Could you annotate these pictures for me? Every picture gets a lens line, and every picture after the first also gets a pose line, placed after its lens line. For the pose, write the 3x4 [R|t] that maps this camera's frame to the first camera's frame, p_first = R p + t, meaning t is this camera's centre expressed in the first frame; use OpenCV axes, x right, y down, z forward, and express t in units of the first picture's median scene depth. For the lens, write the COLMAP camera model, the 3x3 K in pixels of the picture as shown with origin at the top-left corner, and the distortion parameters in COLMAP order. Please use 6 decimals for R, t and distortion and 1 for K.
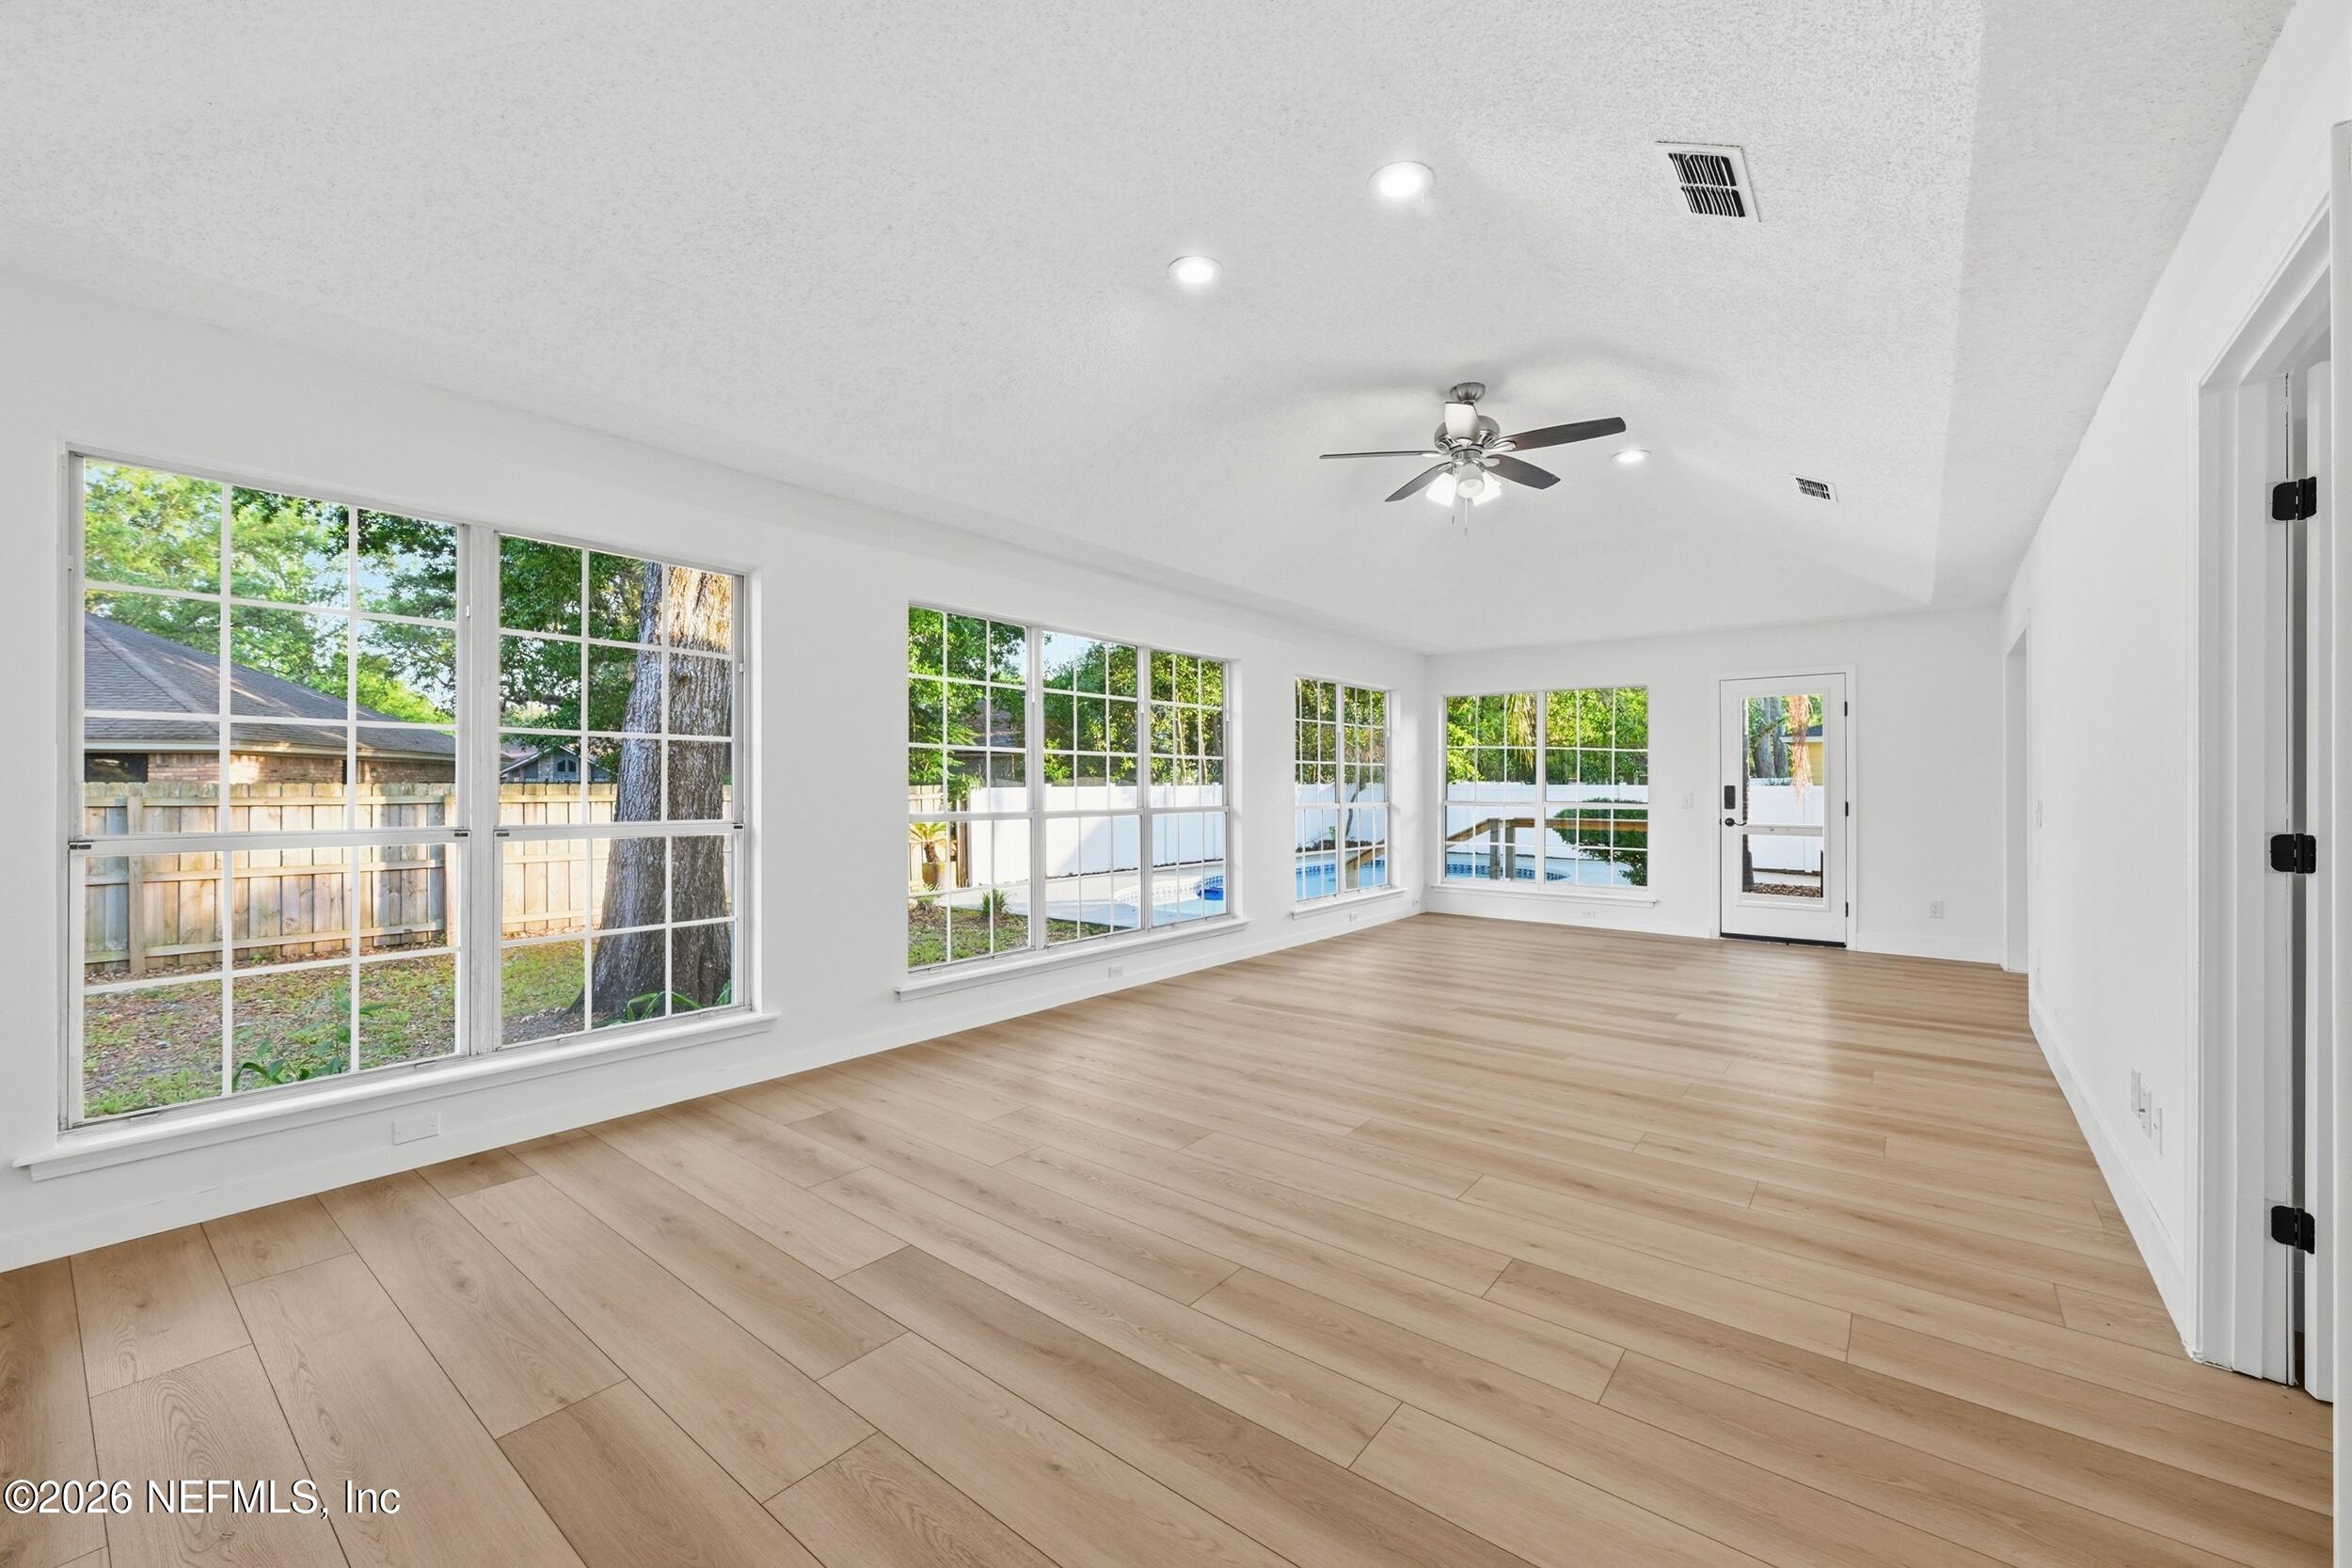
lens RADIAL K [[925.2, 0, 1200.1], [0, 925.2, 781.6], [0, 0, 1]] dist [0.015396, -0.000039]
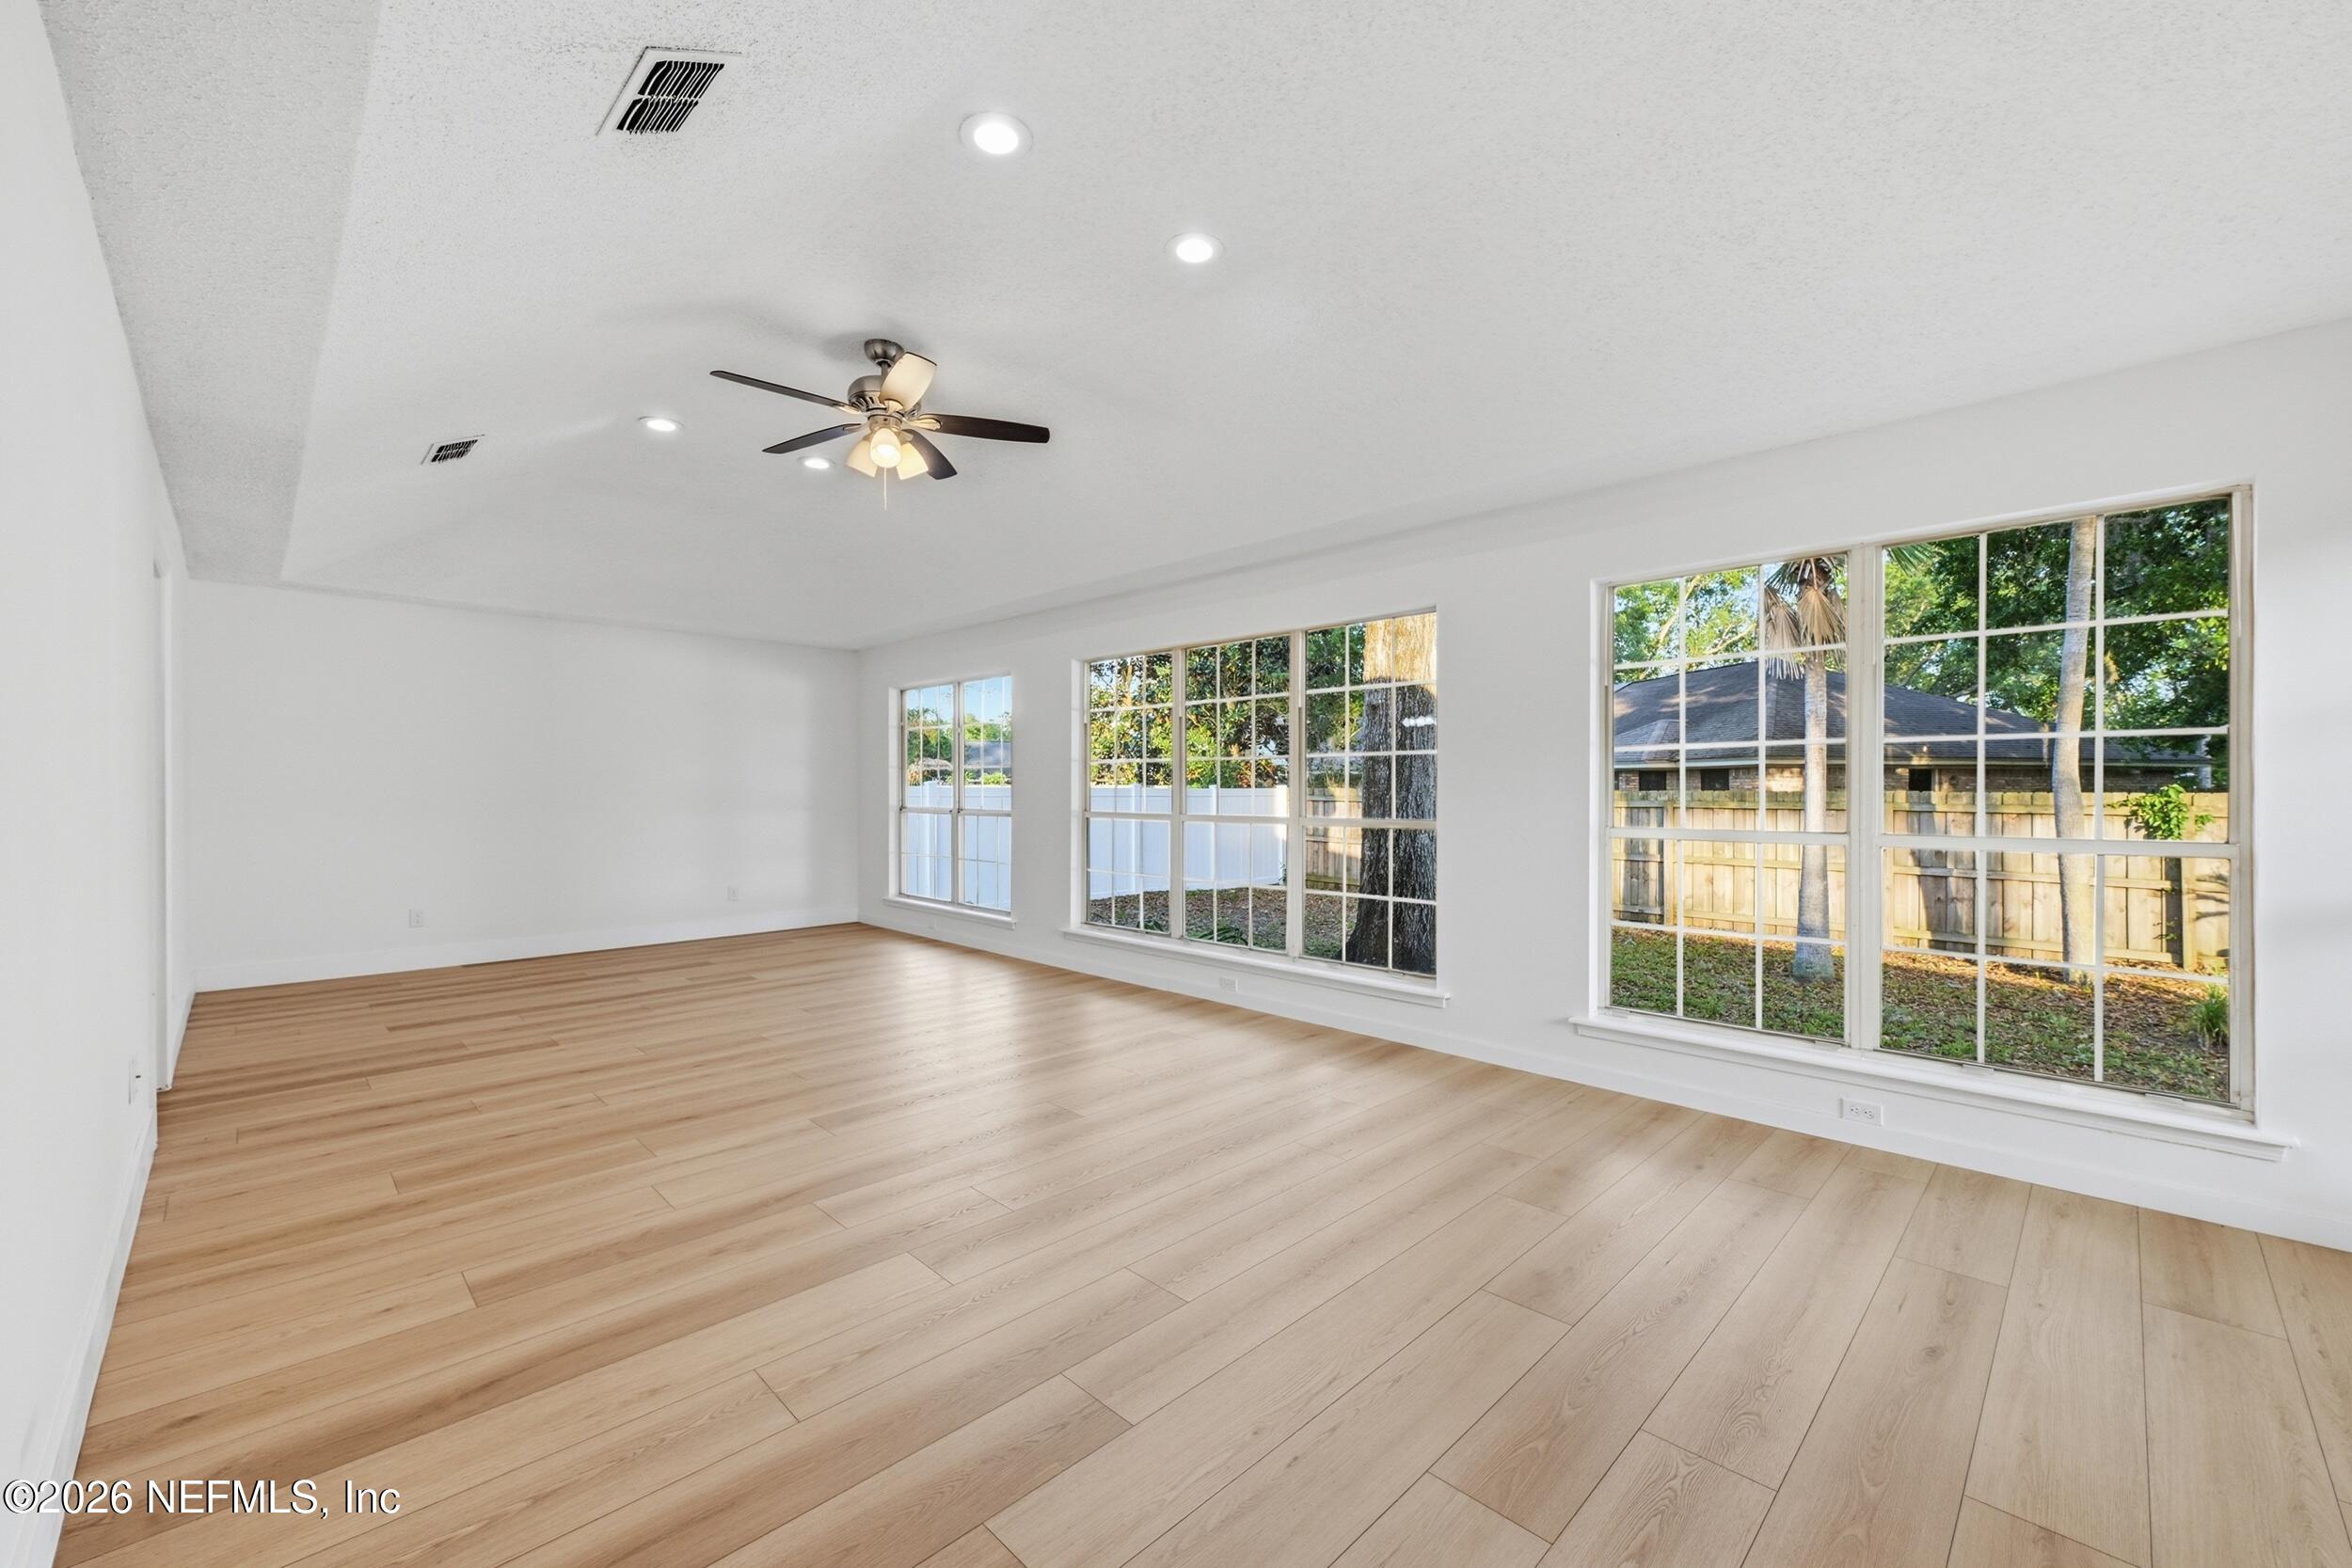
lens RADIAL K [[931.0, 0, 1187.5], [0, 931.0, 794.2], [0, 0, 1]] dist [0.000173, -0.000426]
pose [[-0.121280, 0.002477, -0.992615, 0.788624], [0.001586, 0.999996, 0.002302, 0.005356], [0.992617, -0.001295, -0.121284, 0.962844]]
